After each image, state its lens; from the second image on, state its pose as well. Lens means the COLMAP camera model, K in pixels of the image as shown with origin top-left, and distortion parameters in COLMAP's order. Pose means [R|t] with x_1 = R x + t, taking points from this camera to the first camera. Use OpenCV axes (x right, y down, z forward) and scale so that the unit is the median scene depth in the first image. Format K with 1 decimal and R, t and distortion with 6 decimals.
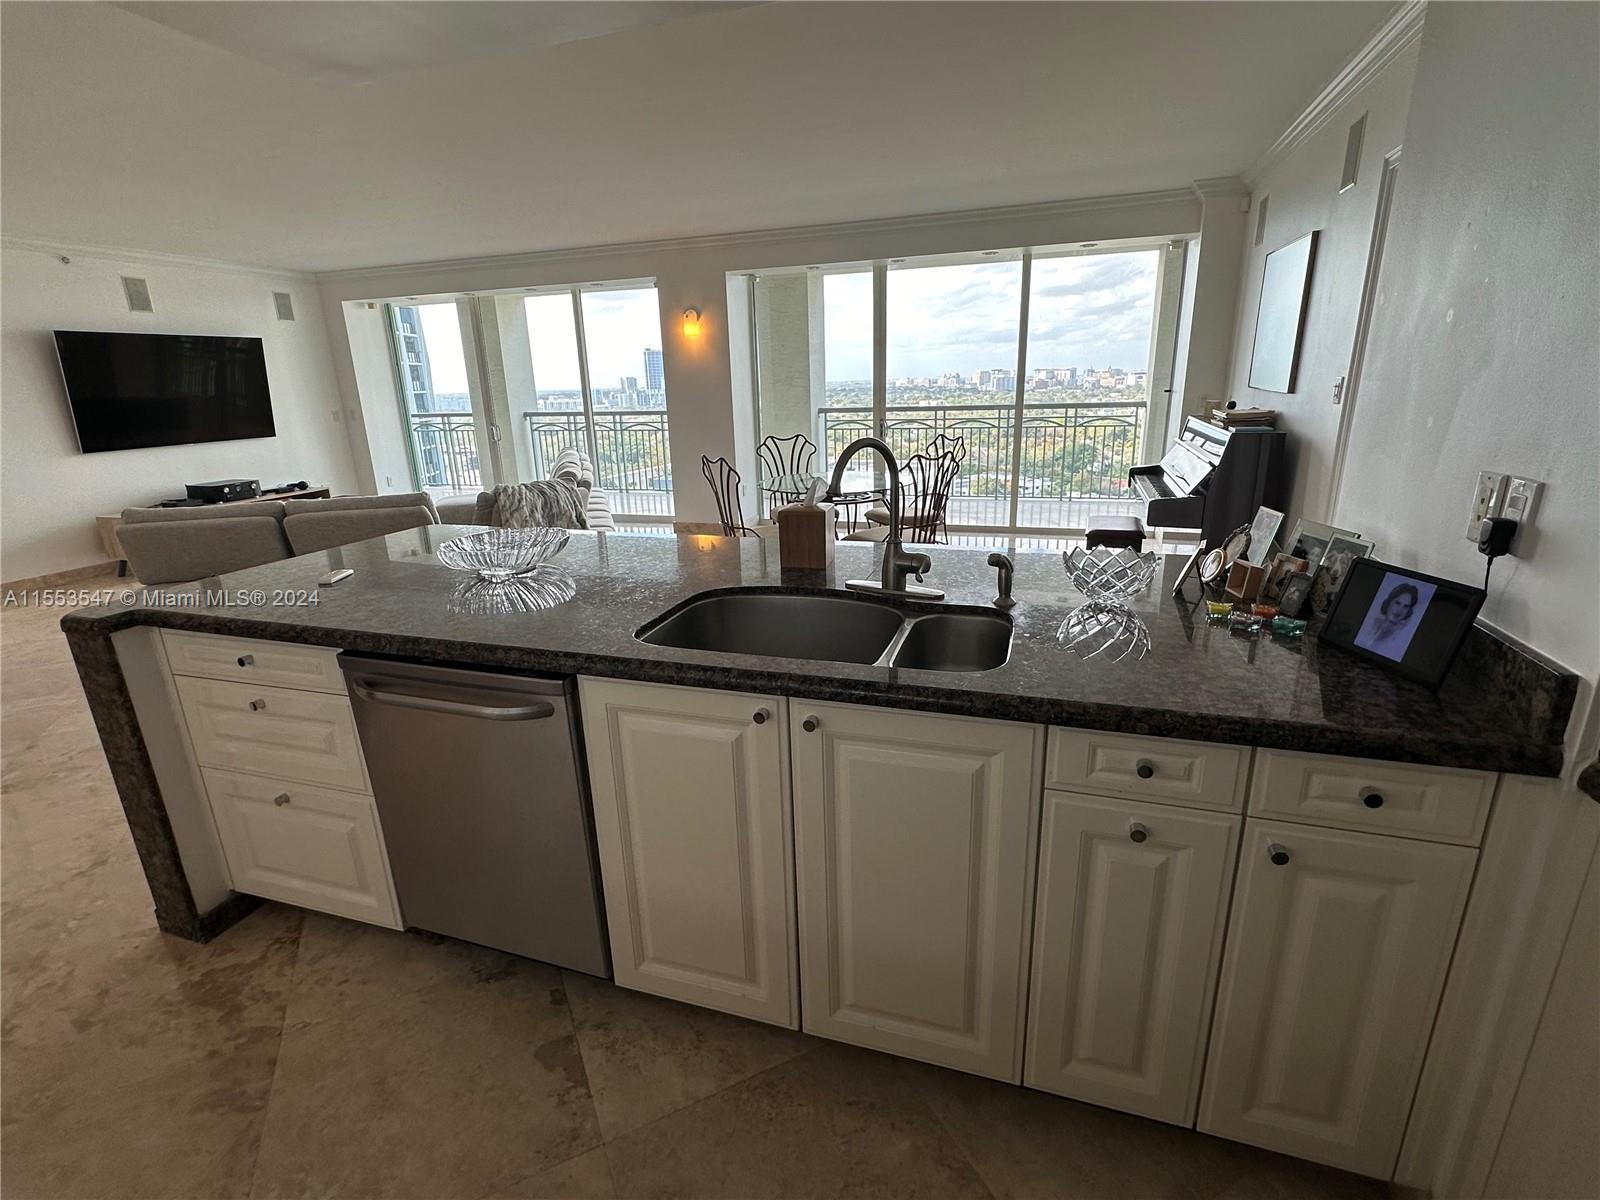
lens RADIAL K [[756.6, 0, 792.4], [0, 756.6, 603.7], [0, 0, 1]] dist [0.003873, 0.000232]
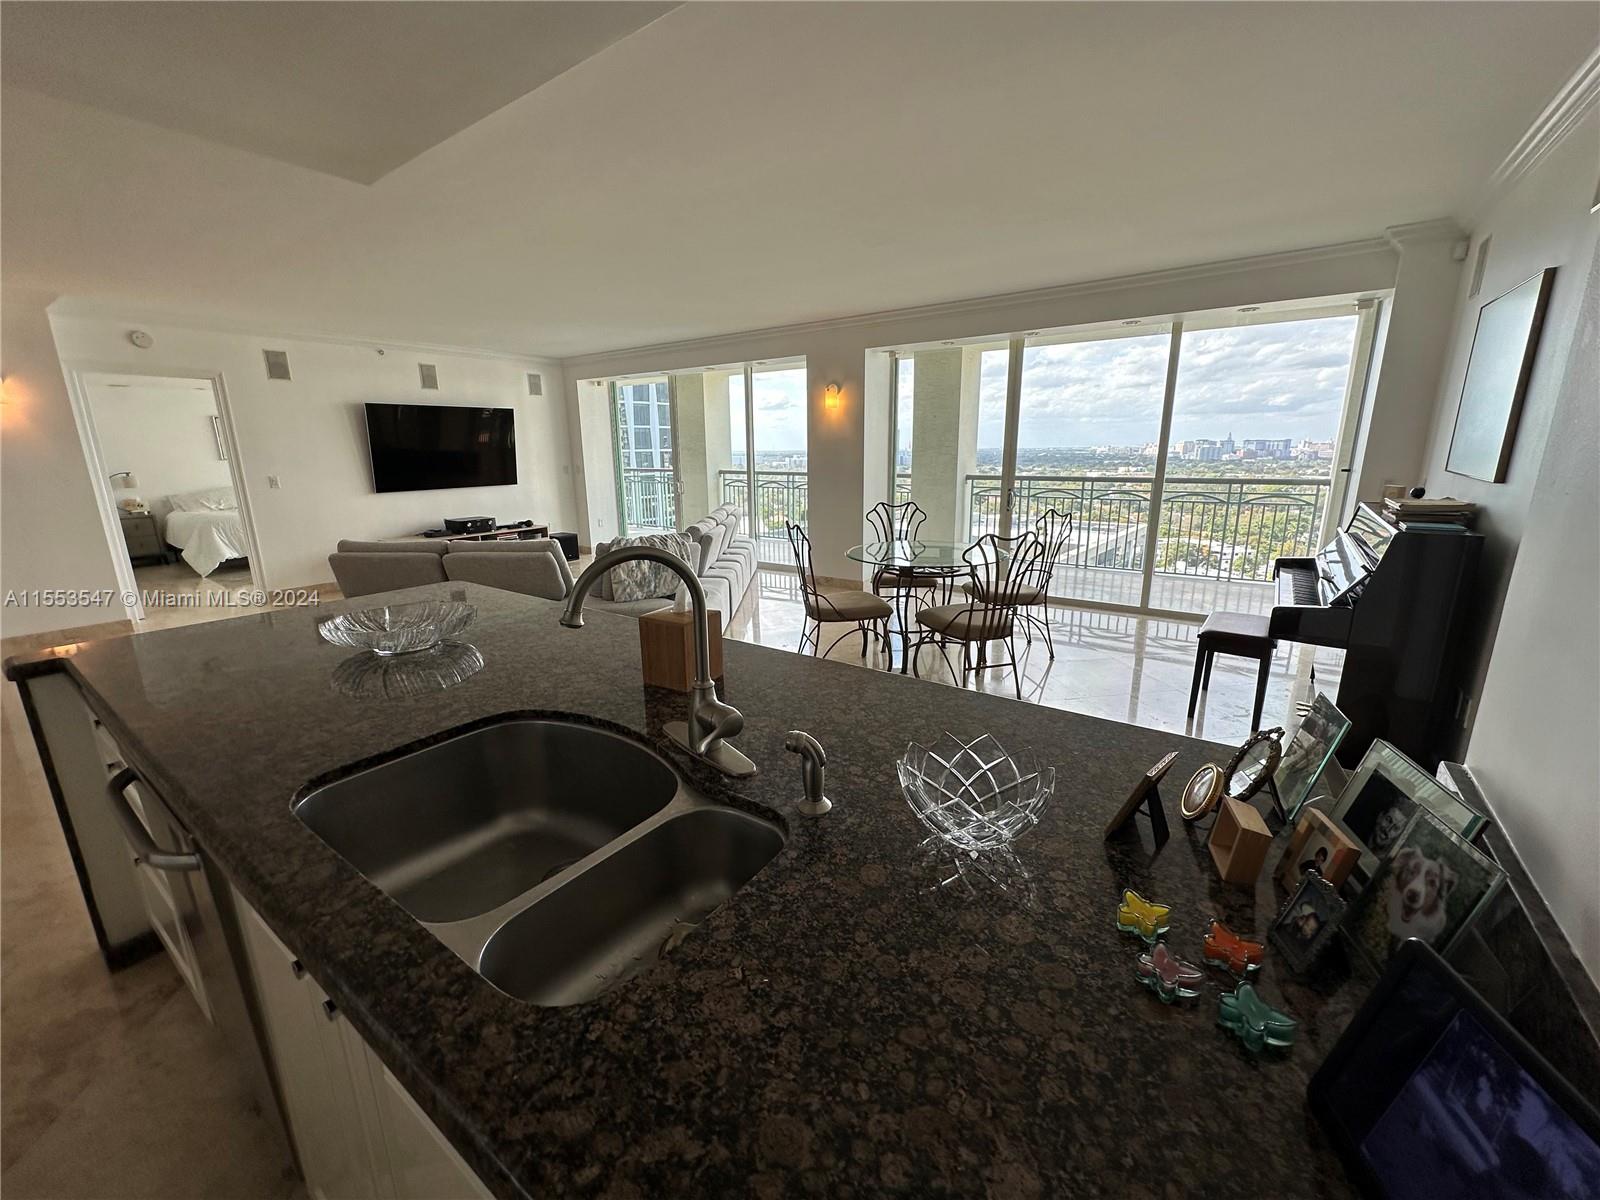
lens RADIAL K [[645.5, 0, 794.8], [0, 645.5, 595.2], [0, 0, 1]] dist [0.004127, 0.000174]
pose [[0.955551, 0.083981, -0.282612, 0.102262], [-0.100102, 0.994045, -0.043069, -0.039396], [0.277312, 0.069445, 0.958267, 0.112668]]
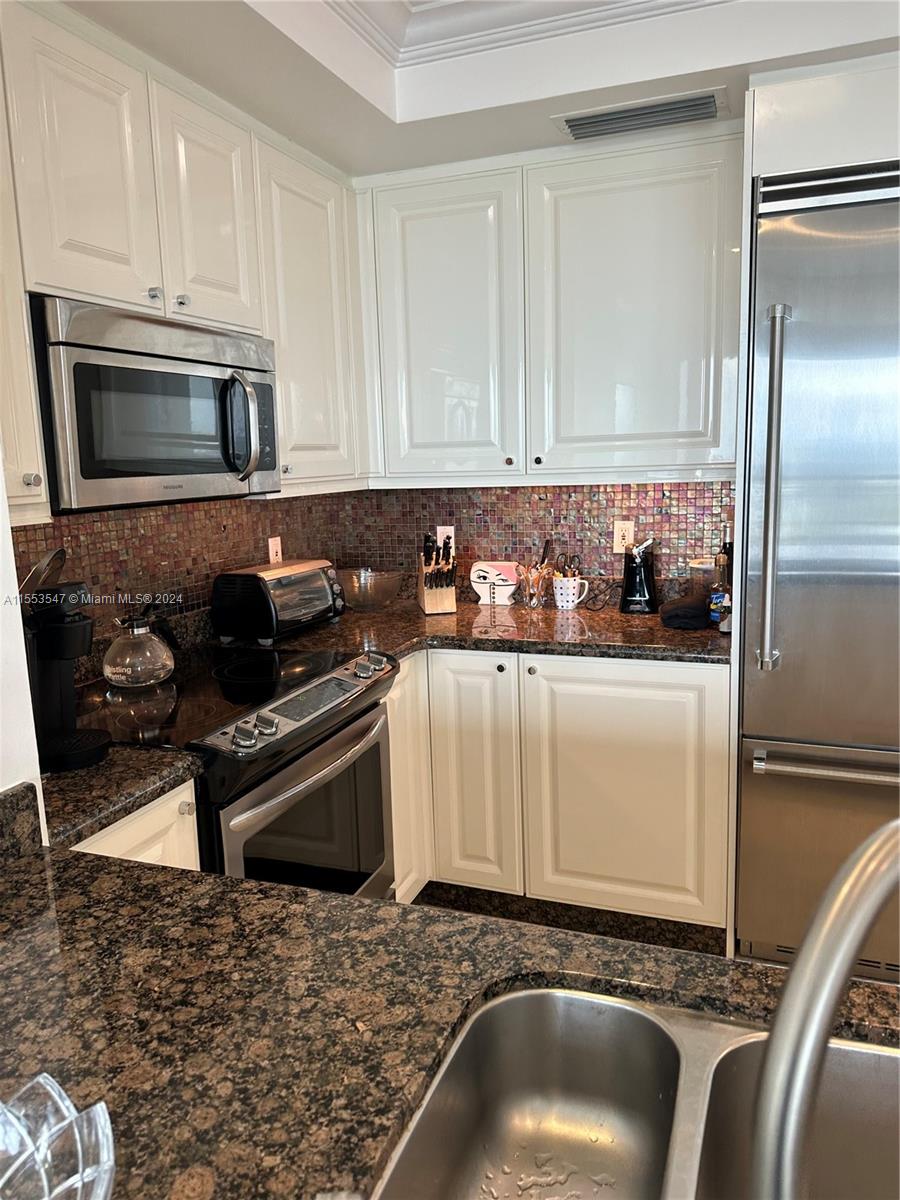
lens RADIAL K [[875.8, 0, 448.7], [0, 875.8, 600.3], [0, 0, 1]] dist [-0.001479, 0.000017]
pose [[-0.997721, 0.054008, 0.040455, 0.051394], [0.066334, 0.894947, 0.441215, -0.094652], [-0.012376, 0.442892, -0.896489, 0.289790]]
